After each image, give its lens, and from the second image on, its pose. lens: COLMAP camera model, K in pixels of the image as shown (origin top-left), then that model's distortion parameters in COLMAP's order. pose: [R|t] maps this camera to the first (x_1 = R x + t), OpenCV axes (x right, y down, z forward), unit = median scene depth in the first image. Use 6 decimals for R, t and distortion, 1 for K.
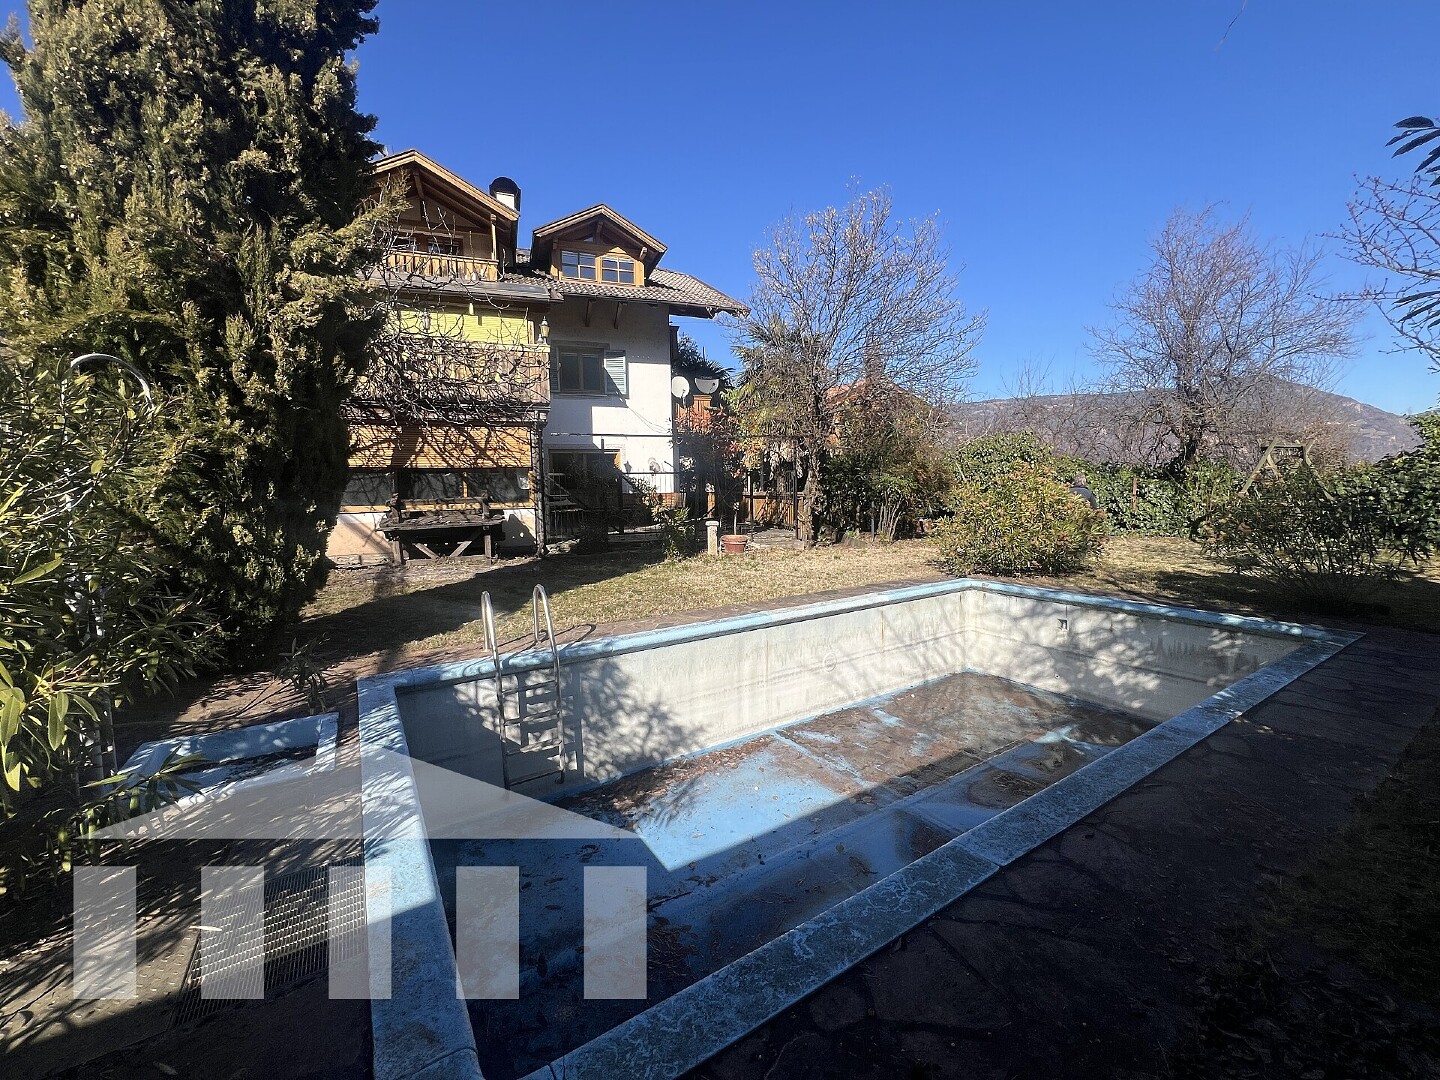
lens RADIAL K [[576.7, 0, 716.0], [0, 576.7, 534.1], [0, 0, 1]] dist [-0.001144, 0.000050]
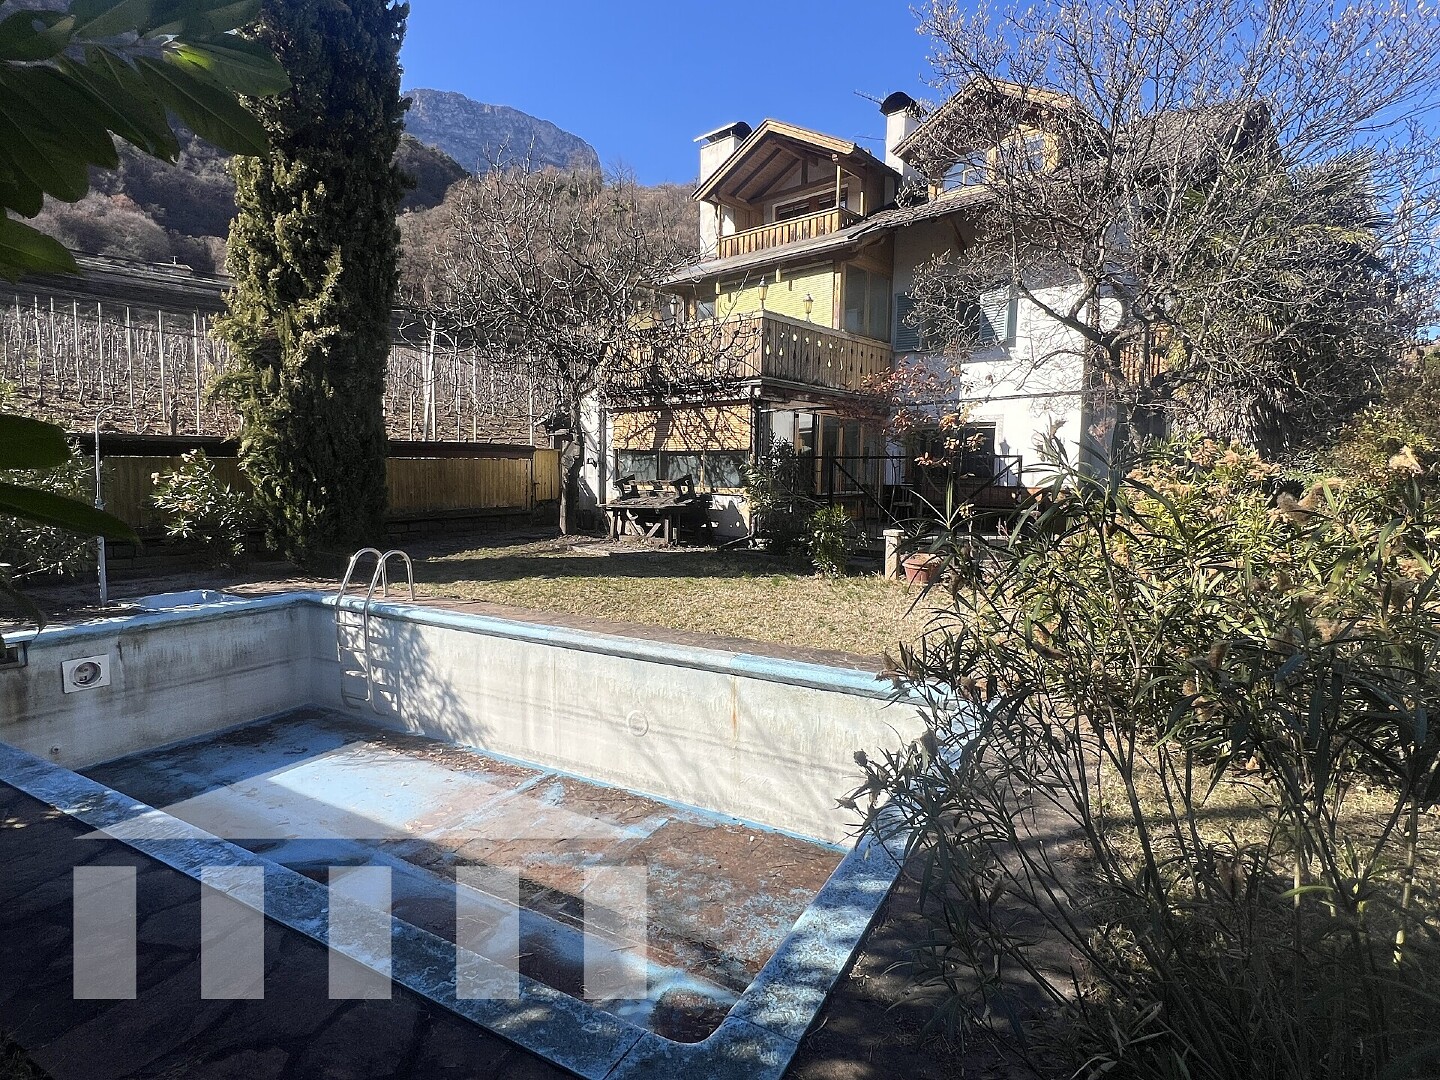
lens RADIAL K [[747.1, 0, 720.0], [0, 747.1, 540.0], [0, 0, 1]] dist [-0.001281, -0.000307]
pose [[0.476710, 0.106429, -0.872594, 1.093480], [-0.096721, 0.992967, 0.068271, -0.083847], [0.873723, 0.051853, 0.483651, 0.661222]]
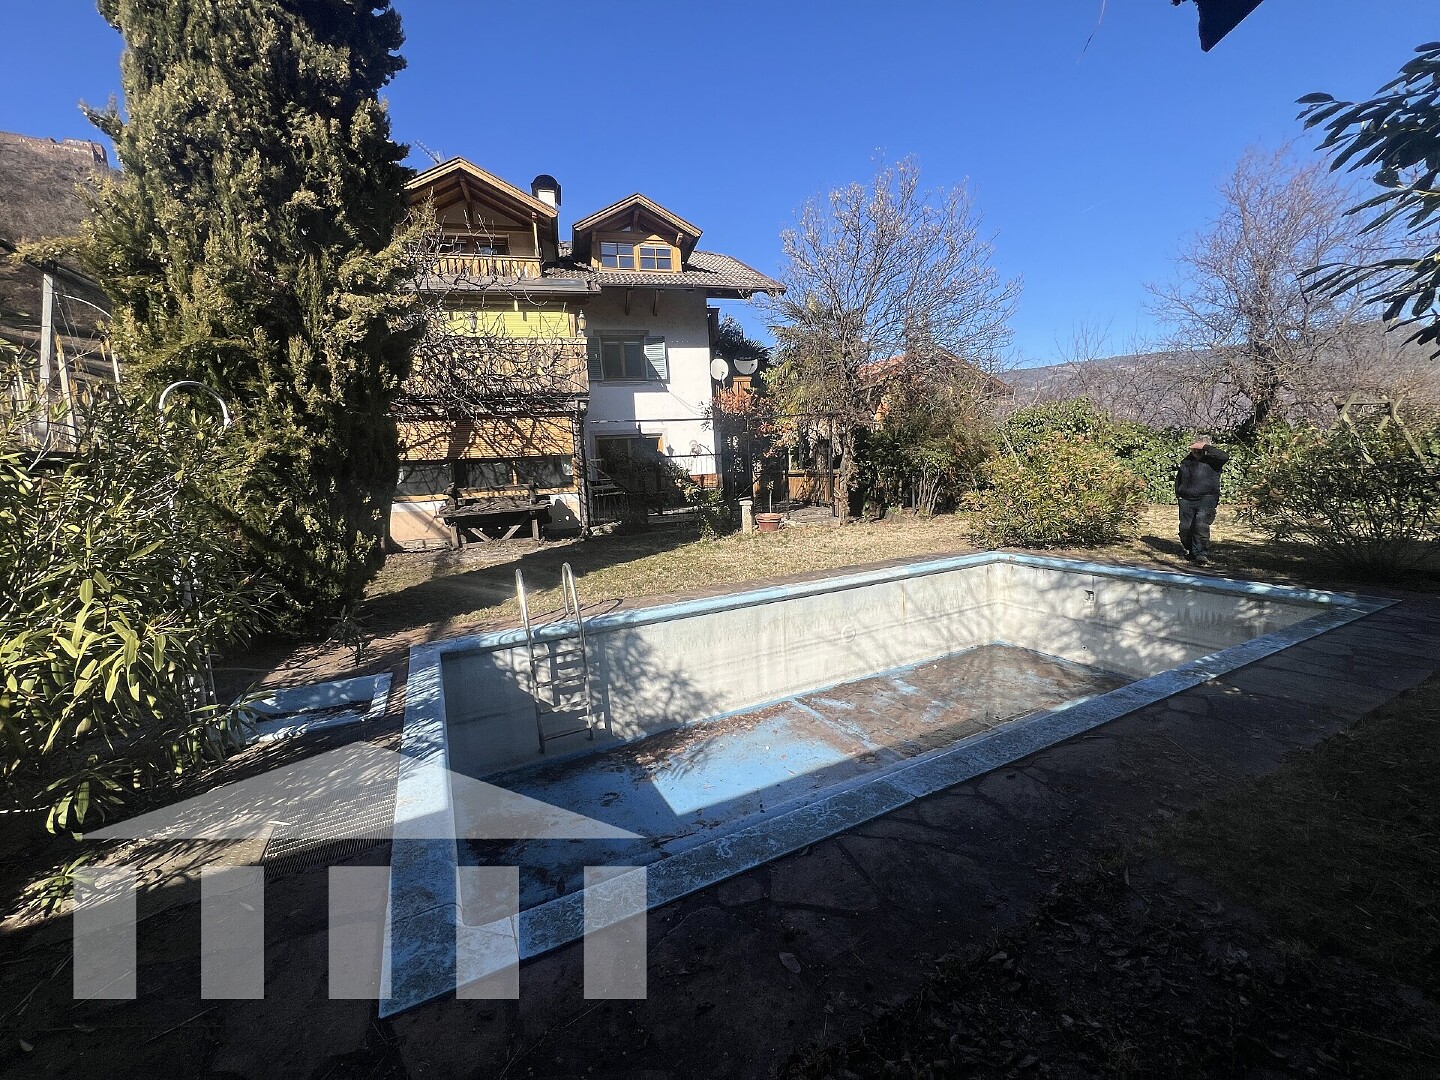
lens RADIAL K [[575.7, 0, 715.5], [0, 575.7, 534.3], [0, 0, 1]] dist [-0.000872, -0.000073]
pose [[0.994418, -0.020275, -0.103542, 0.073758], [0.023949, 0.999122, 0.034373, 0.001676], [0.102754, -0.036661, 0.994031, -0.051855]]
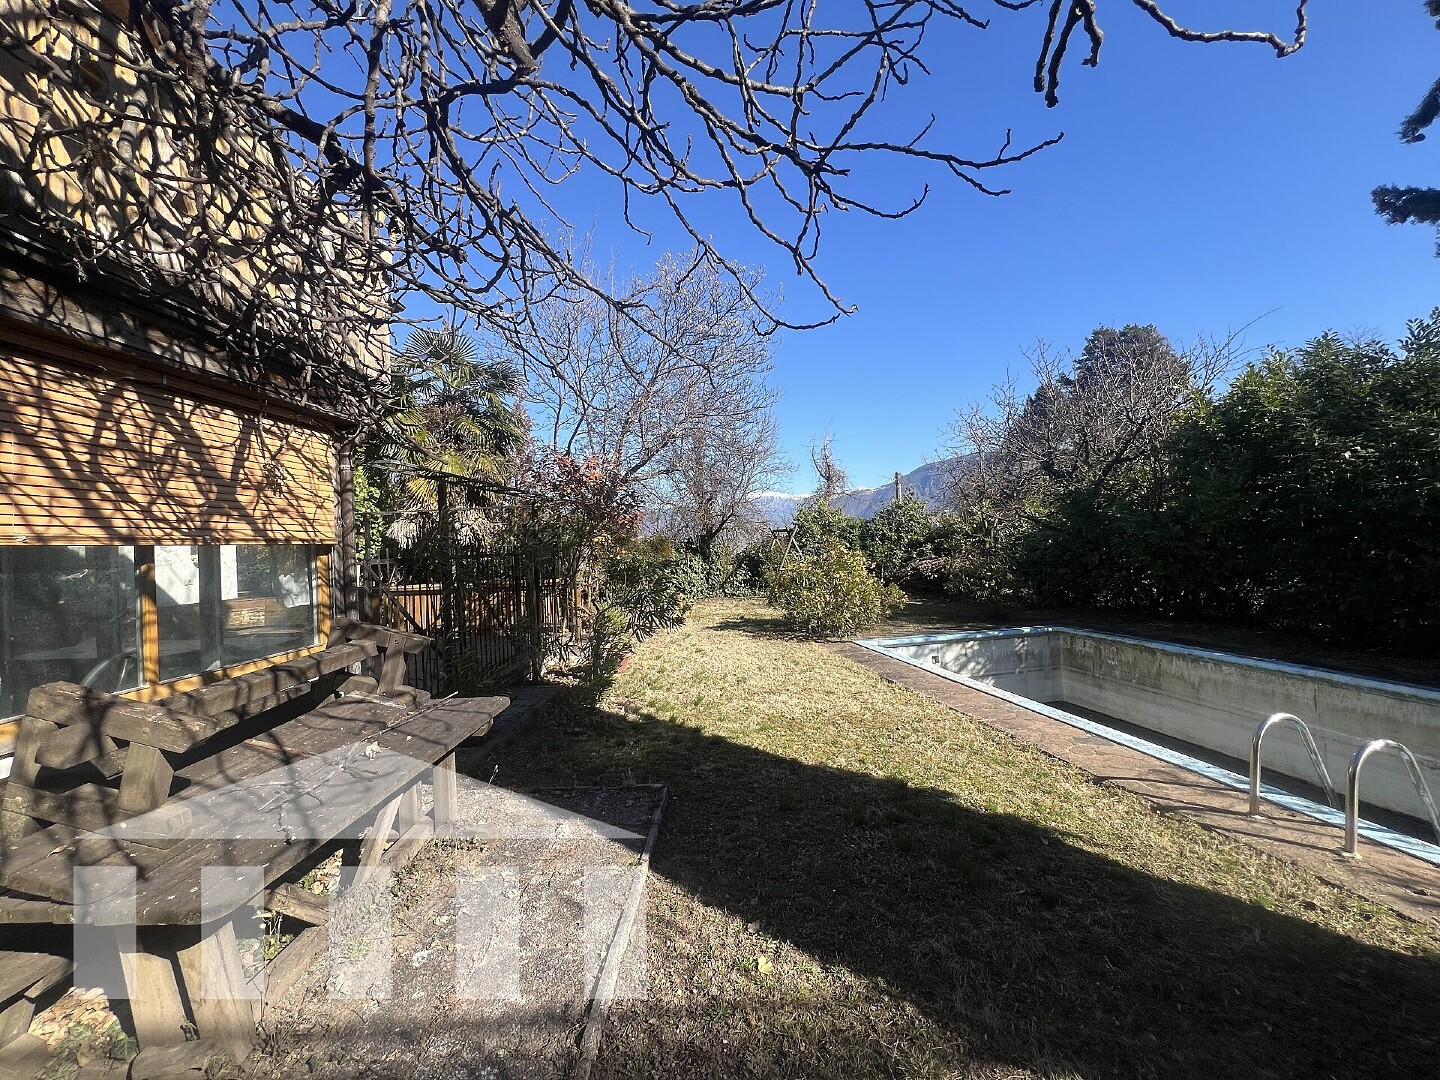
lens RADIAL K [[576.7, 0, 716.0], [0, 576.7, 534.1], [0, 0, 1]] dist [-0.001144, 0.000050]
pose [[0.371591, 0.015322, 0.928270, -0.914498], [0.114497, 0.991475, -0.062199, -0.116888], [-0.921309, 0.129397, 0.366669, 1.040883]]
